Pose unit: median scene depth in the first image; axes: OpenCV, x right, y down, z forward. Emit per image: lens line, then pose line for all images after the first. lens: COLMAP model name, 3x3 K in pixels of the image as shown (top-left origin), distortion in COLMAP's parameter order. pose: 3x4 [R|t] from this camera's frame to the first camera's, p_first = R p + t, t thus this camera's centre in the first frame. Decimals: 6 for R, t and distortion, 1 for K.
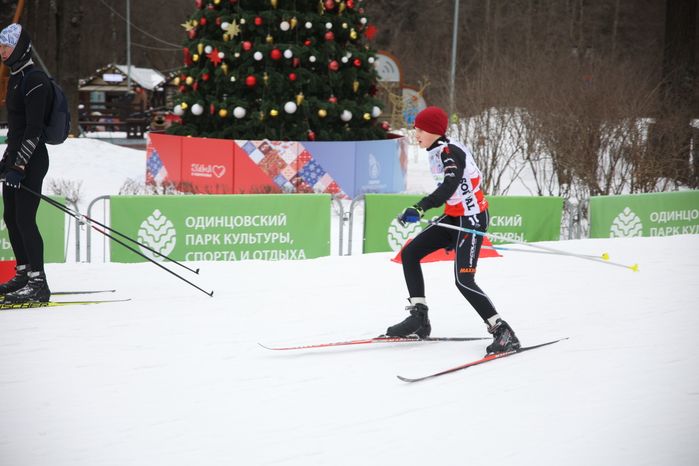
lens RADIAL K [[1456.2, 0, 351.2], [0, 1456.2, 216.0], [0, 0, 1]] dist [0.379364, 0.000000]
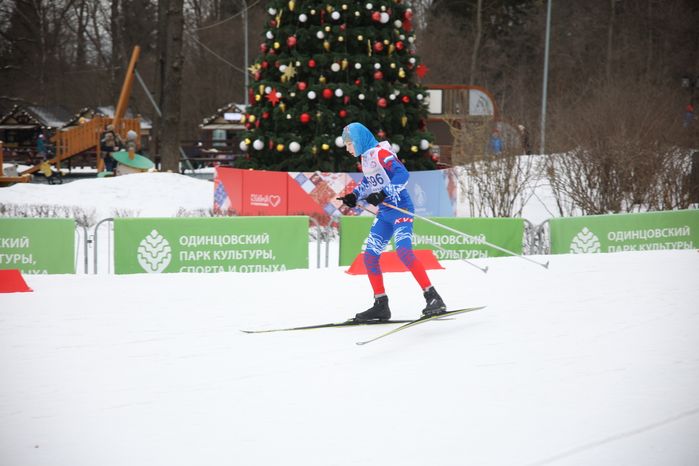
lens RADIAL K [[1456.2, 0, 351.1], [0, 1456.2, 245.2], [0, 0, 1]] dist [0.379364, 0.000000]
pose [[0.993868, -0.004280, -0.110489, 0.130716], [0.003872, 0.999985, -0.003903, 0.011060], [0.110504, 0.003451, 0.993870, -0.126043]]
